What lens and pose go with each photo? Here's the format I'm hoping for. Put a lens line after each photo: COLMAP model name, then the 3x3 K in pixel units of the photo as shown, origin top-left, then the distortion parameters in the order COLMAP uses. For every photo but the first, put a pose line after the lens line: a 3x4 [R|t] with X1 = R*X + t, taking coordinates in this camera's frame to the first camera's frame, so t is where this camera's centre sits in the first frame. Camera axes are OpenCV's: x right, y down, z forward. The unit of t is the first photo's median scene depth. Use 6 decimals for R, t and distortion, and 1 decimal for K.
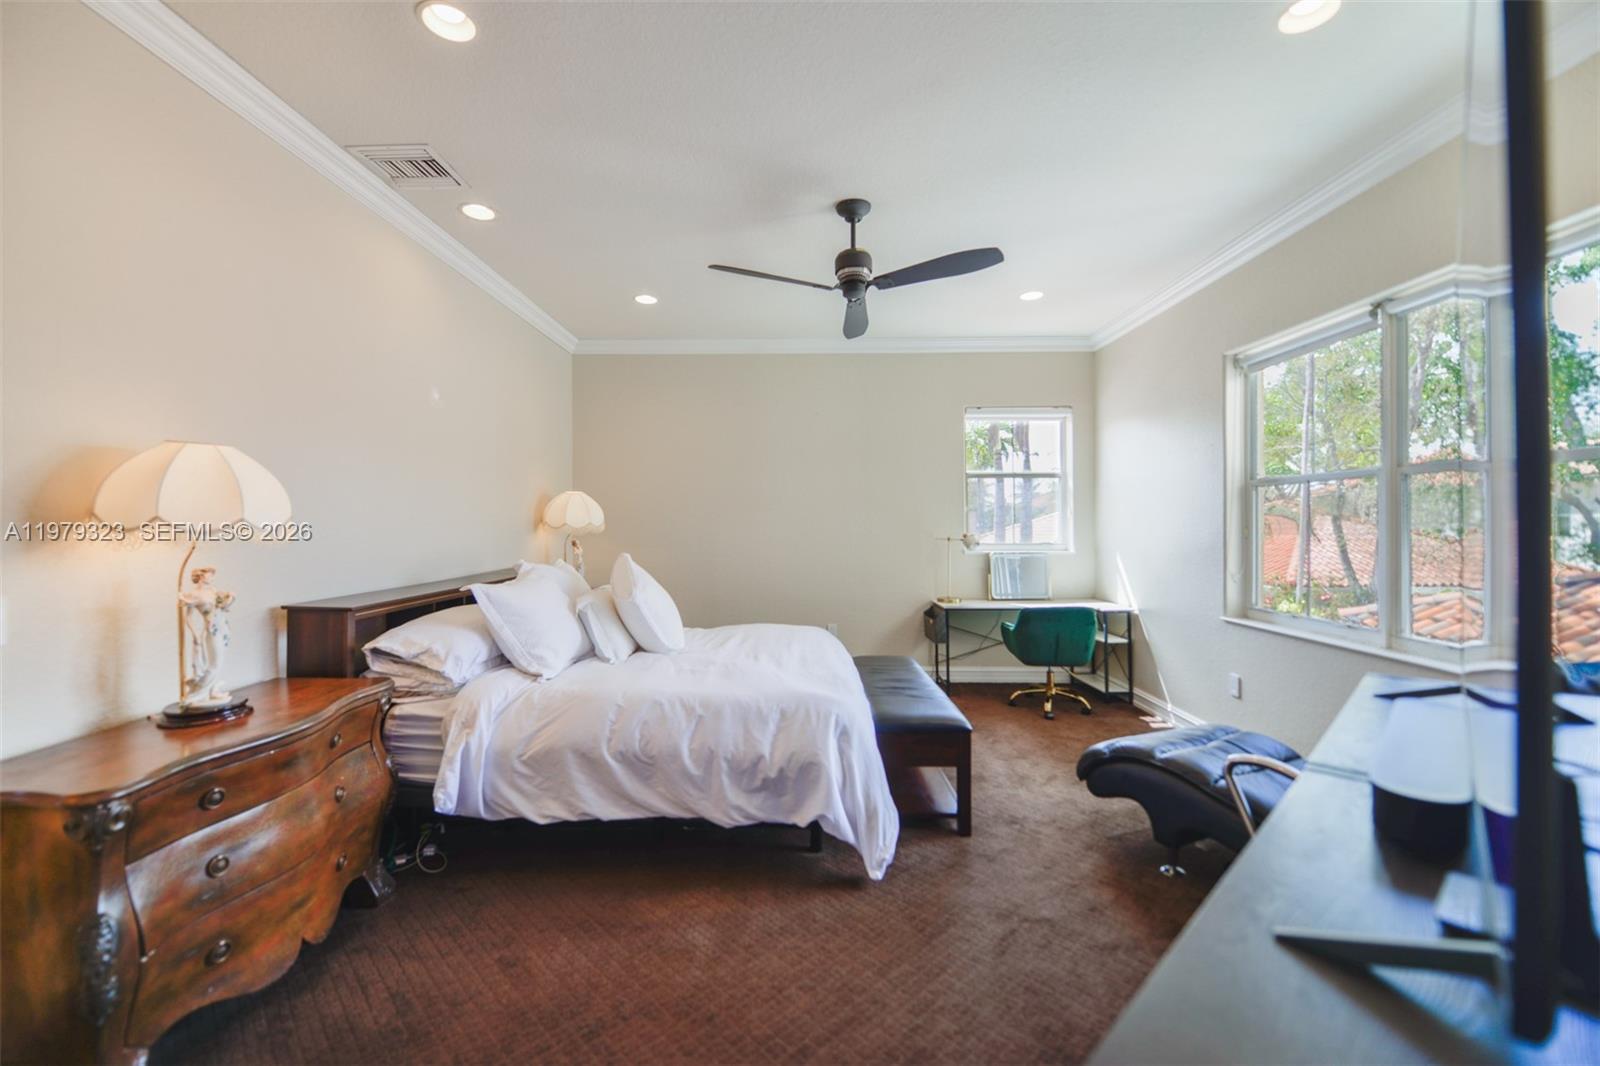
lens RADIAL K [[636.0, 0, 792.6], [0, 636.0, 530.0], [0, 0, 1]] dist [0.000345, -0.000378]
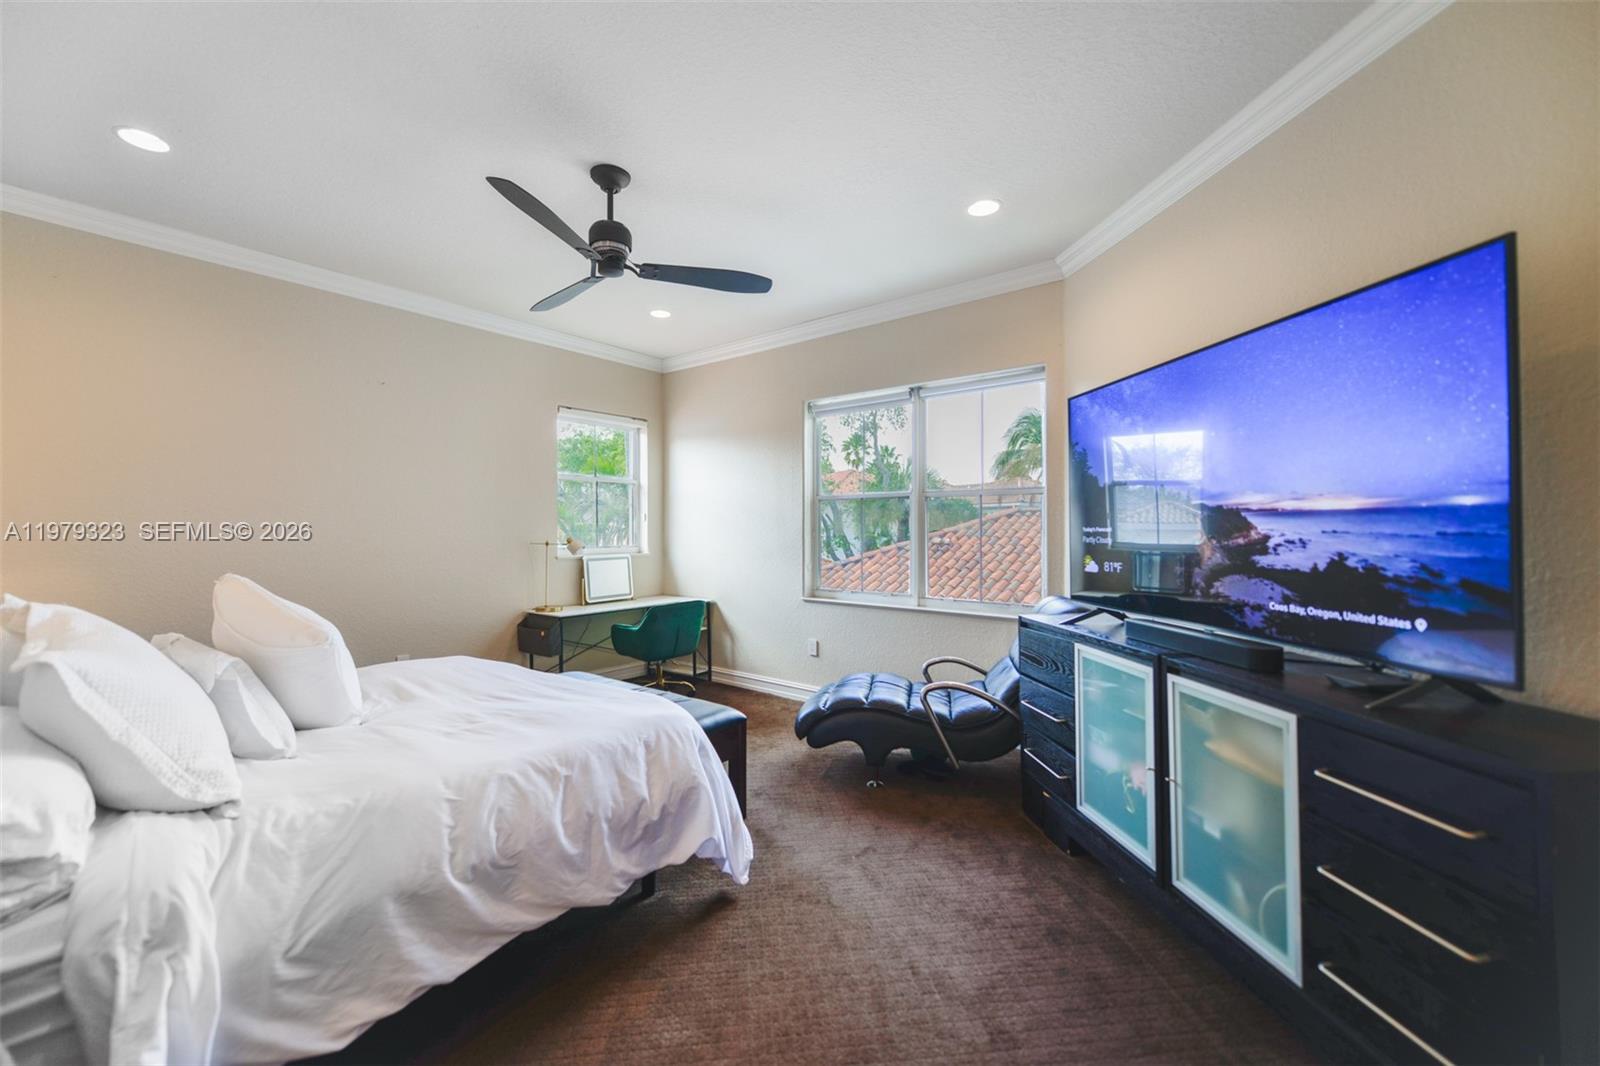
lens RADIAL K [[630.5, 0, 794.8], [0, 630.5, 528.3], [0, 0, 1]] dist [0.001162, -0.000181]
pose [[0.611673, 0.001375, 0.791110, -0.584070], [0.005435, 0.999968, -0.005940, -0.000194], [-0.791092, 0.007933, 0.611645, 0.320980]]
